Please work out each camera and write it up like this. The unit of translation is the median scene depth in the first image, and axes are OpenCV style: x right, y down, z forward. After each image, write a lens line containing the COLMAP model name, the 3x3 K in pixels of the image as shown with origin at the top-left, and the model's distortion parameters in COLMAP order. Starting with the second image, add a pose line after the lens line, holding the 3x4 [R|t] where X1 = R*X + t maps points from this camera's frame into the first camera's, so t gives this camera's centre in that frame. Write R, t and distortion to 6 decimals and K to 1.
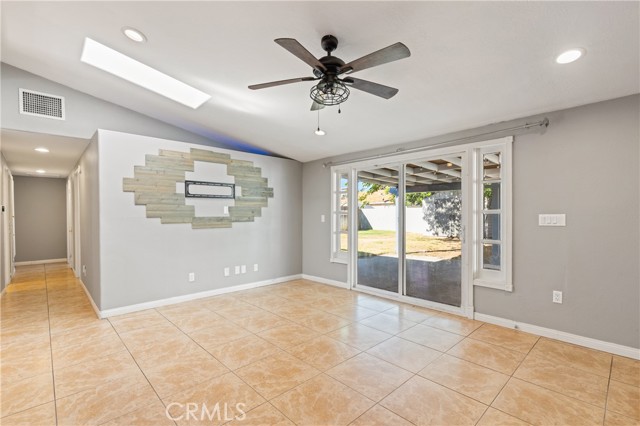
lens RADIAL K [[289.9, 0, 318.8], [0, 289.9, 217.5], [0, 0, 1]] dist [0.009492, -0.001280]
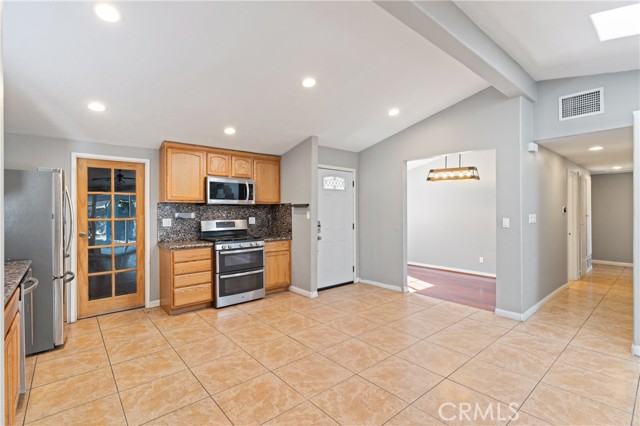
lens RADIAL K [[297.5, 0, 321.8], [0, 297.5, 210.6], [0, 0, 1]] dist [-0.001270, 0.000943]
pose [[-0.047141, 0.006844, -0.998865, 0.070118], [-0.010140, 0.999922, 0.007330, -0.029391], [0.998837, 0.010474, -0.047068, 0.170259]]
